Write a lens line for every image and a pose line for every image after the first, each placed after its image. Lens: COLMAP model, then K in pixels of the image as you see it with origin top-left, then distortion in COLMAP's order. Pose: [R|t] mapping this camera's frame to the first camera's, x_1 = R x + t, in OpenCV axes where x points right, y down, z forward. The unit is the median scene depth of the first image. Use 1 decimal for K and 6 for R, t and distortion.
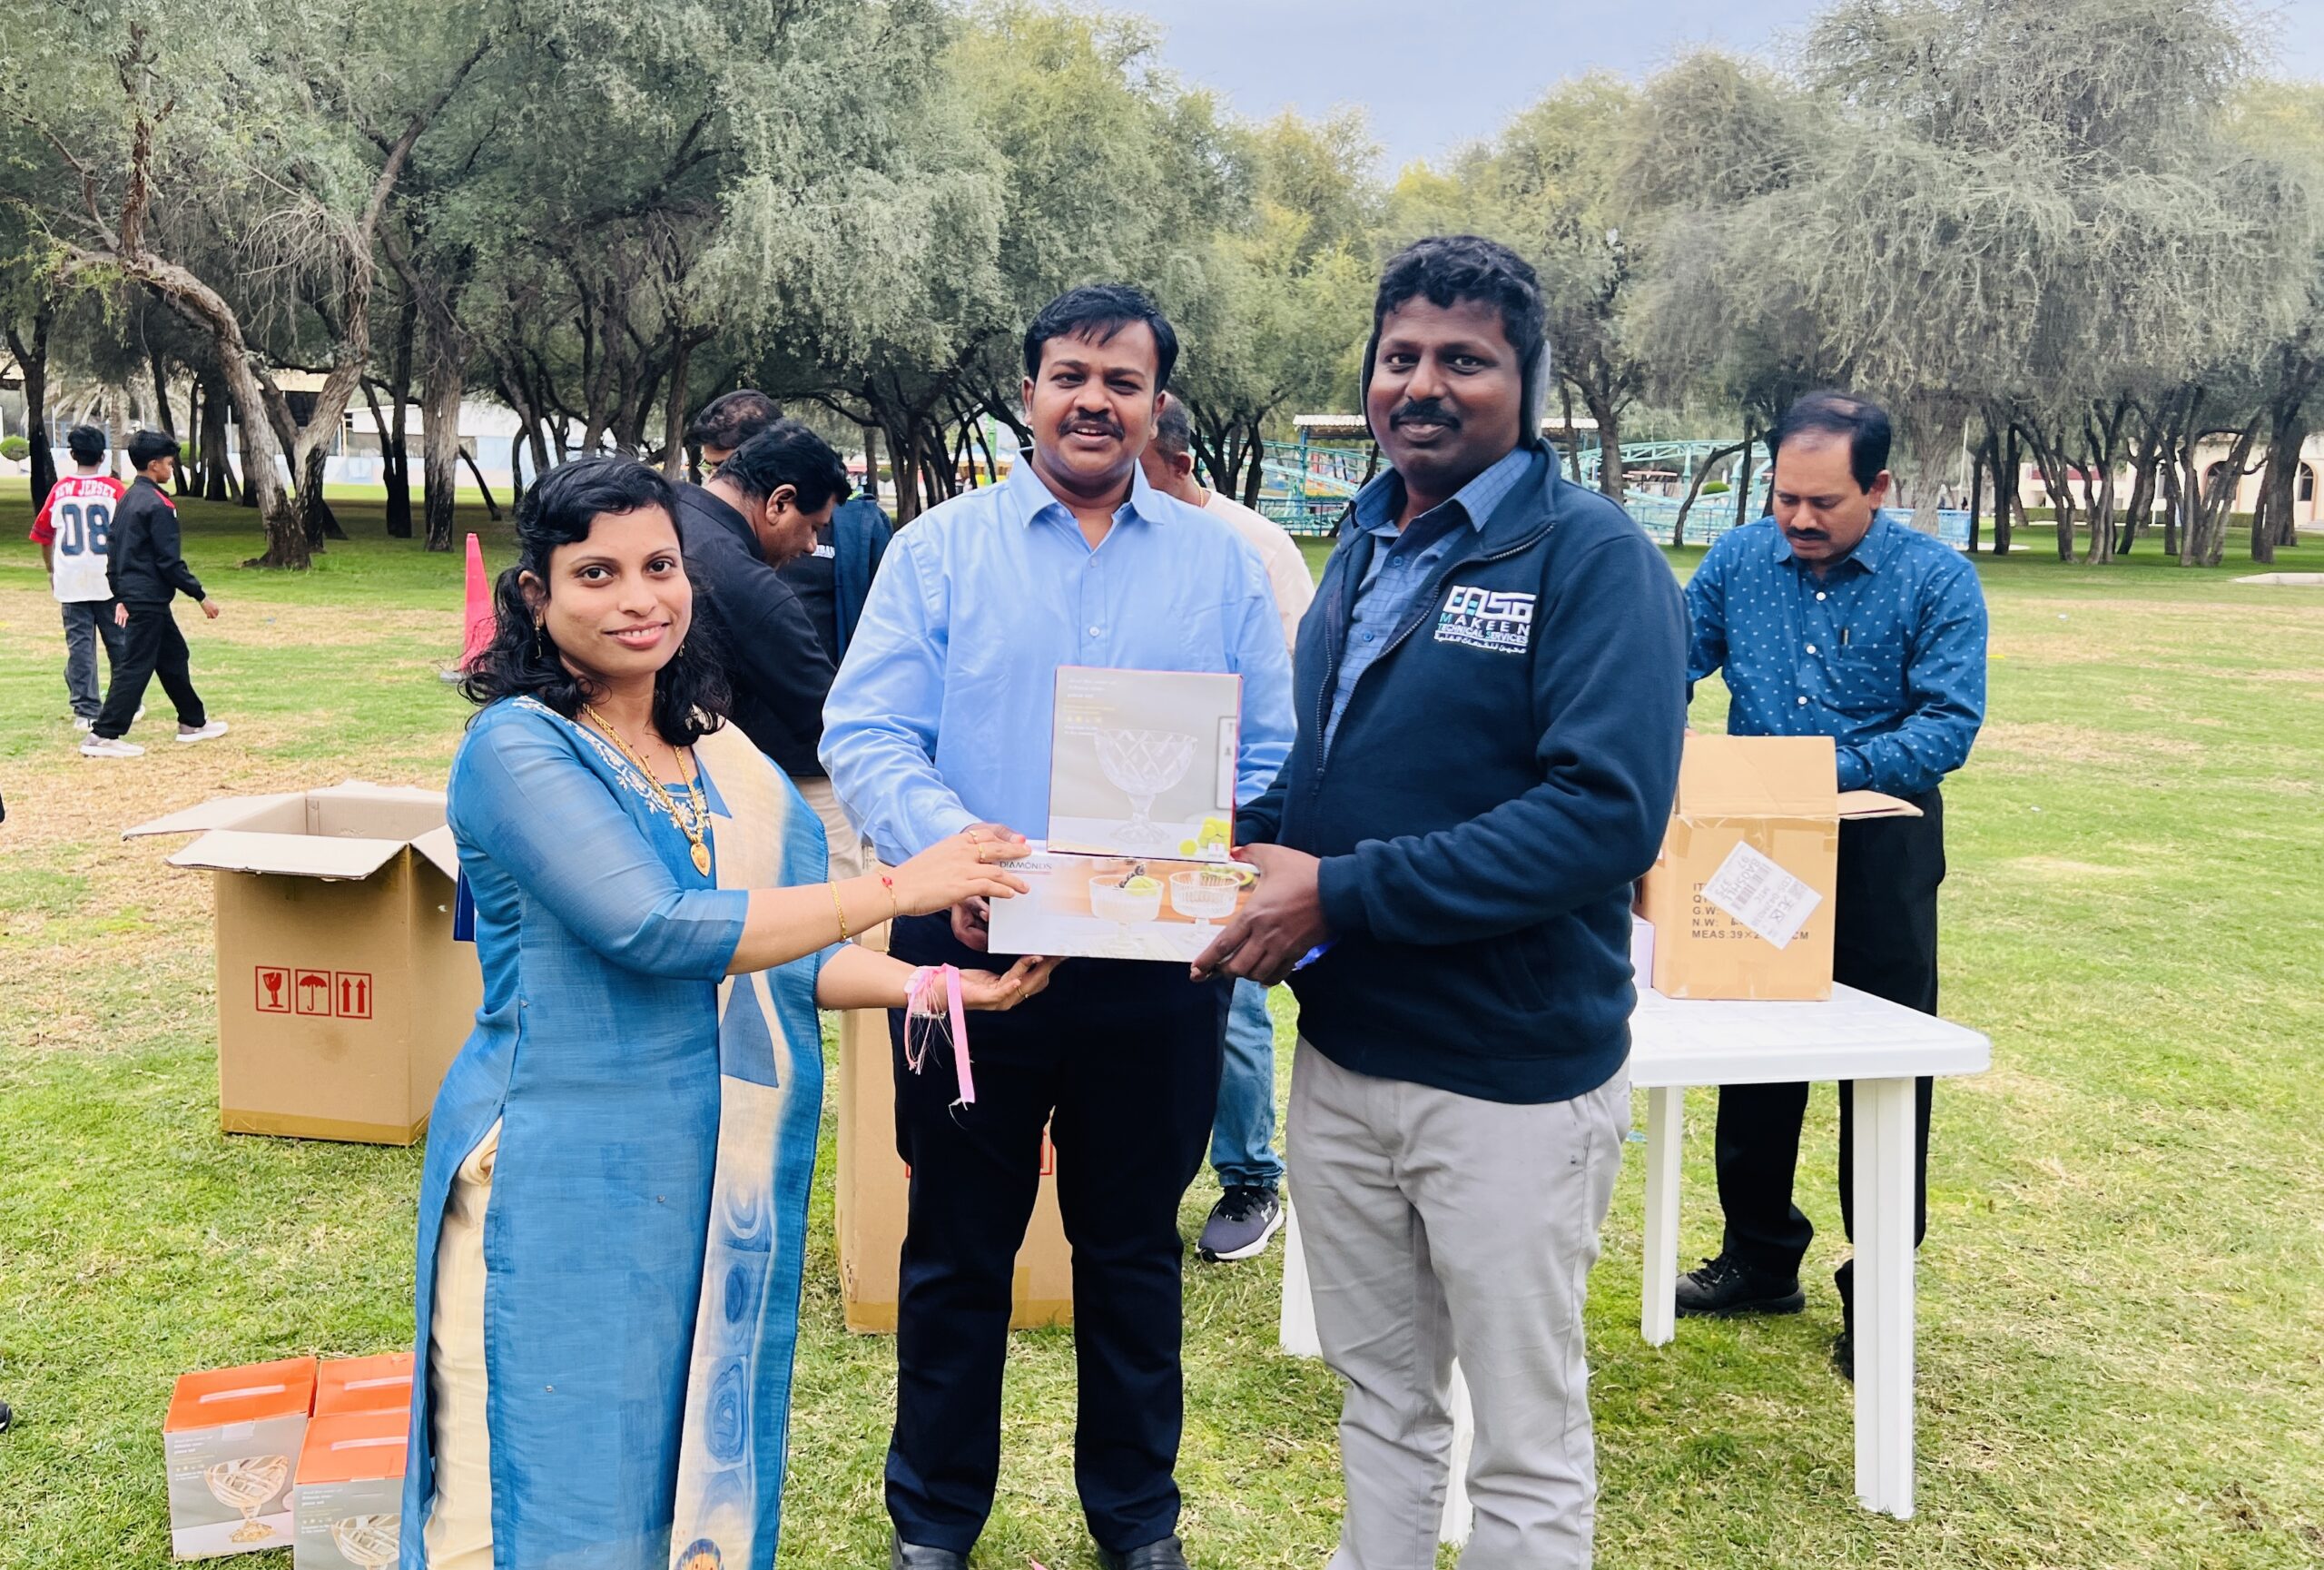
lens RADIAL K [[1980.2, 0, 1025.4], [0, 1980.2, 771.9], [0, 0, 1]] dist [0.044024, -0.070745]
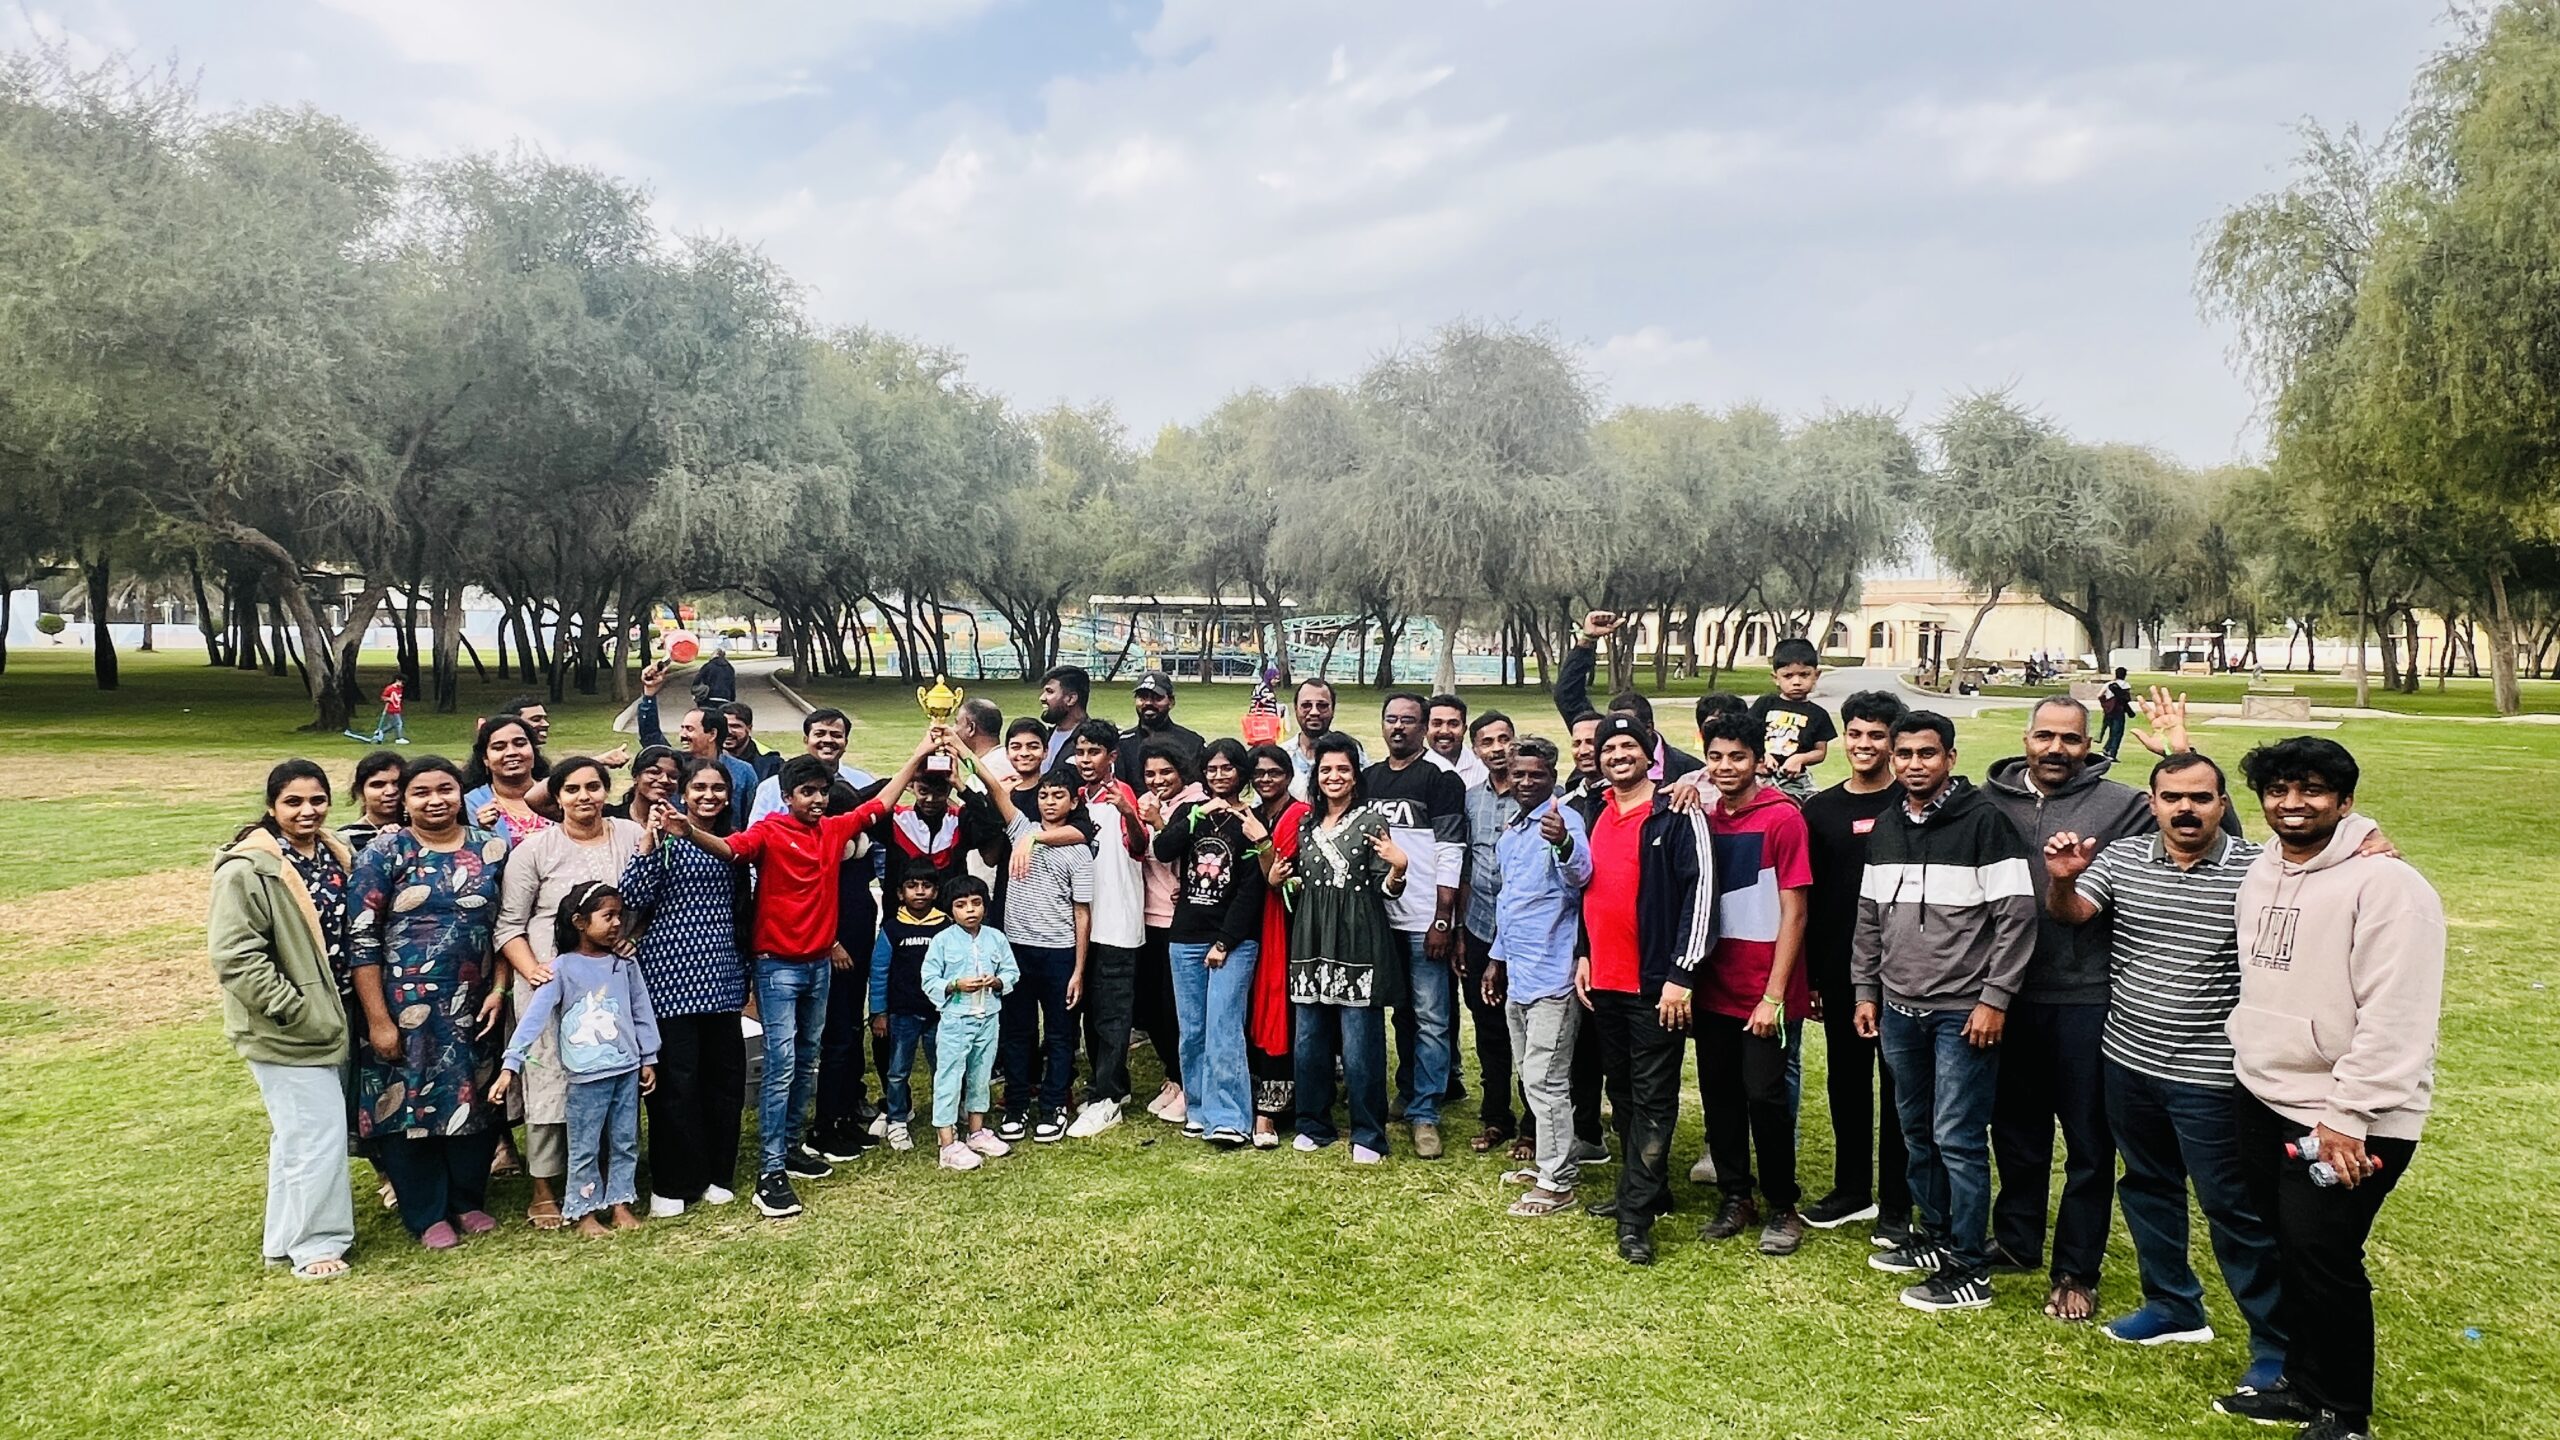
lens RADIAL K [[1460.6, 0, 1276.2], [0, 1460.6, 725.6], [0, 0, 1]] dist [-0.002213, -0.000182]
pose [[0.971305, -0.023643, 0.236659, 0.037646], [0.042907, 0.996139, -0.076585, 0.003971], [-0.233934, 0.084541, 0.968570, -0.157533]]
